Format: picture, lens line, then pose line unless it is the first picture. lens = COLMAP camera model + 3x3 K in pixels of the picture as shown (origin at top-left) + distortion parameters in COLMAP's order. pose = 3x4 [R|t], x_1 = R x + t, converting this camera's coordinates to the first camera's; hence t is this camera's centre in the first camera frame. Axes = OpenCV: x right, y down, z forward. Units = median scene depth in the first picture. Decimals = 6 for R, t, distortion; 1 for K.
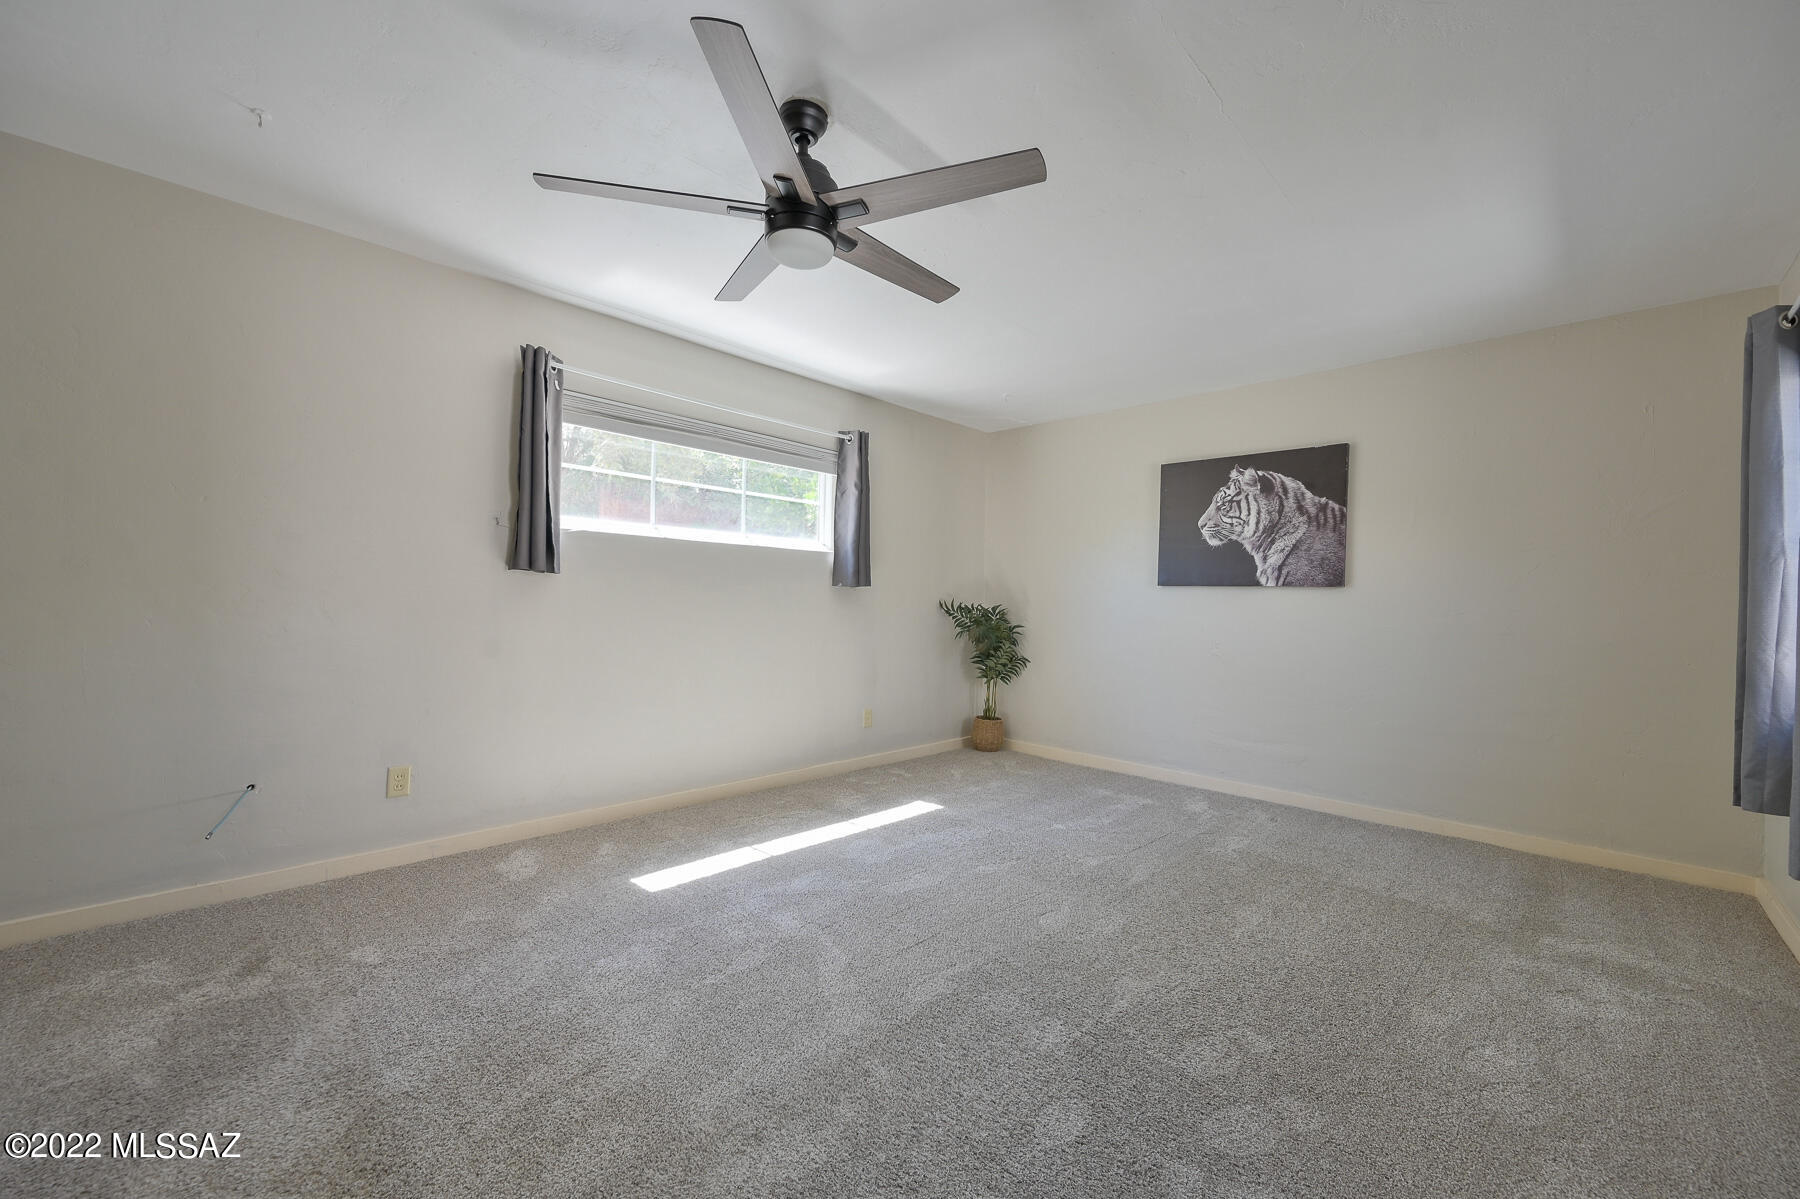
lens RADIAL K [[712.8, 0, 900.1], [0, 712.8, 601.5], [0, 0, 1]] dist [-0.002474, -0.000179]
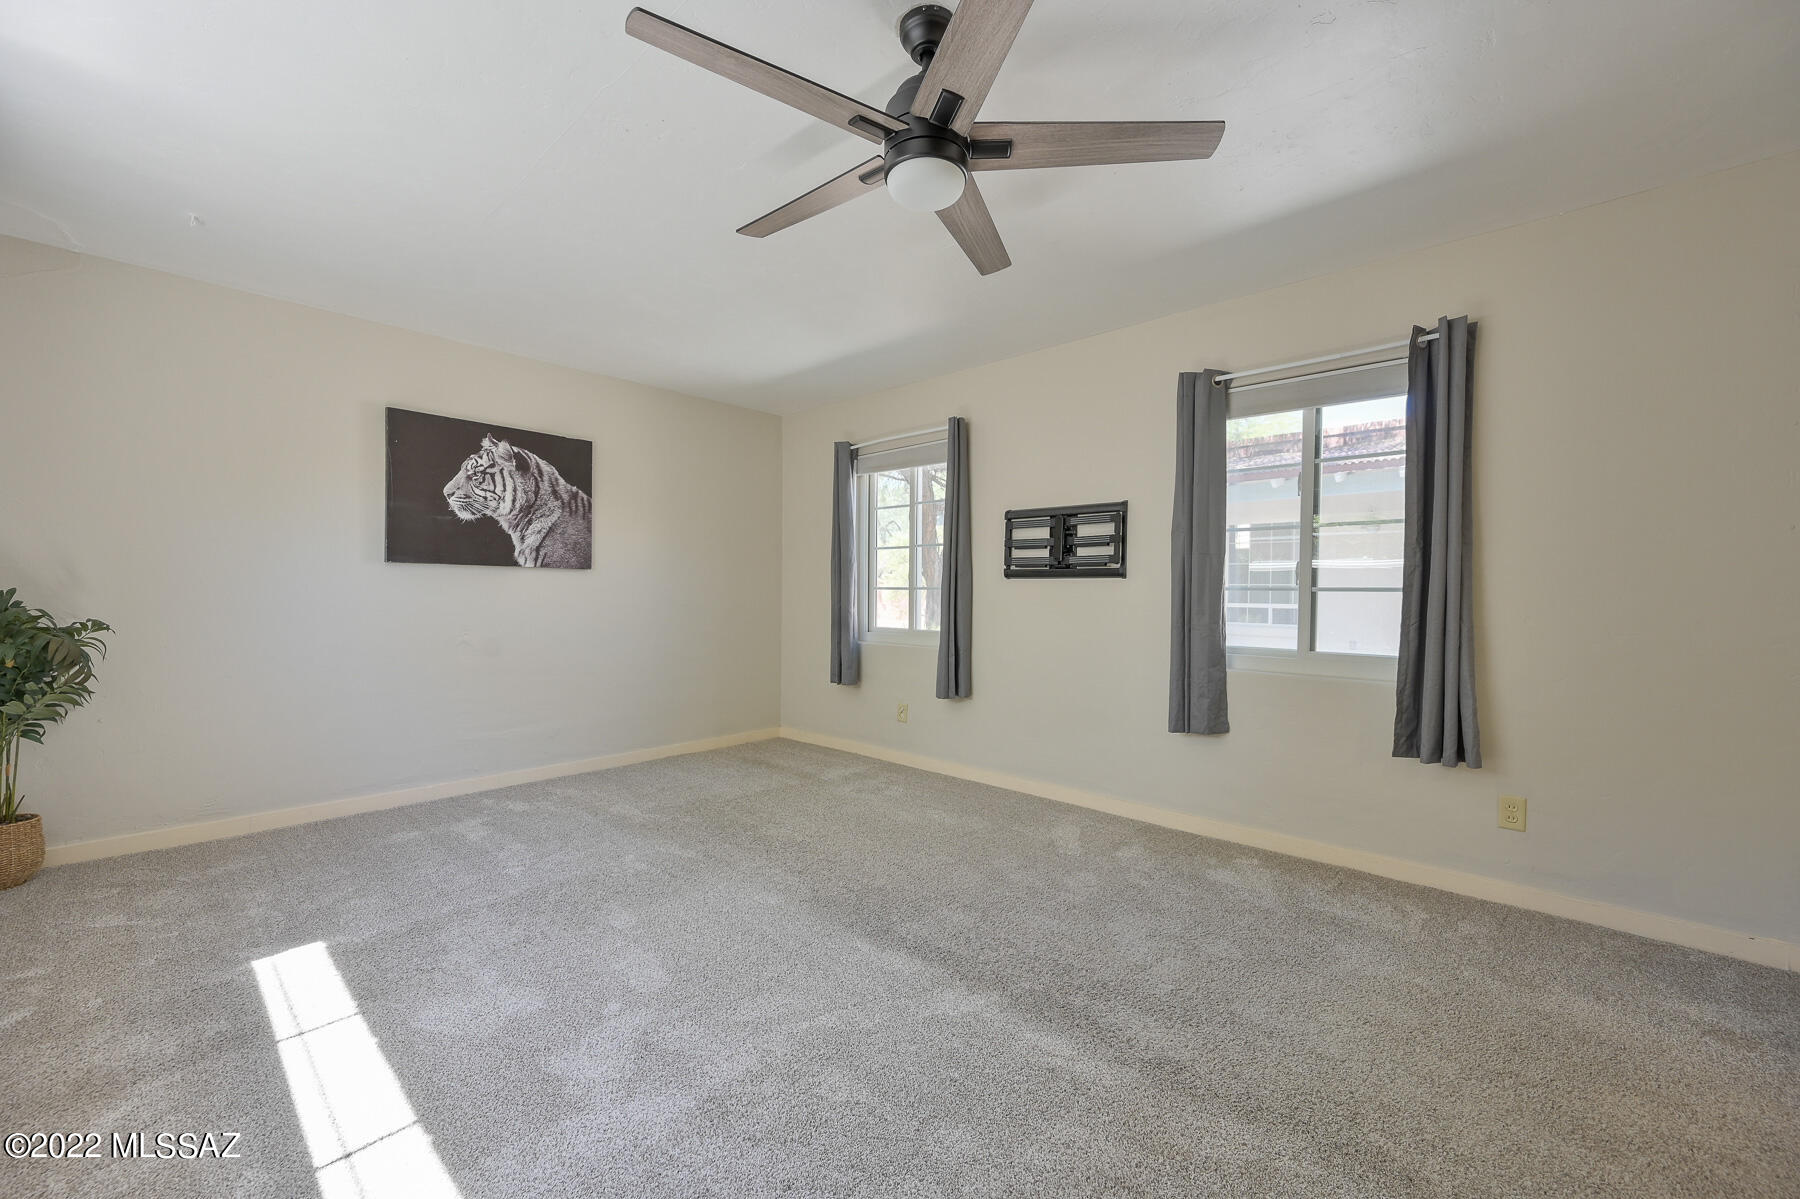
lens RADIAL K [[712.8, 0, 899.5], [0, 712.8, 603.2], [0, 0, 1]] dist [-0.002474, -0.000179]
pose [[-0.028279, -0.033986, 0.999022, -0.488556], [-0.005181, 0.999413, 0.033853, -0.007138], [-0.999587, -0.004219, -0.028438, 0.513895]]
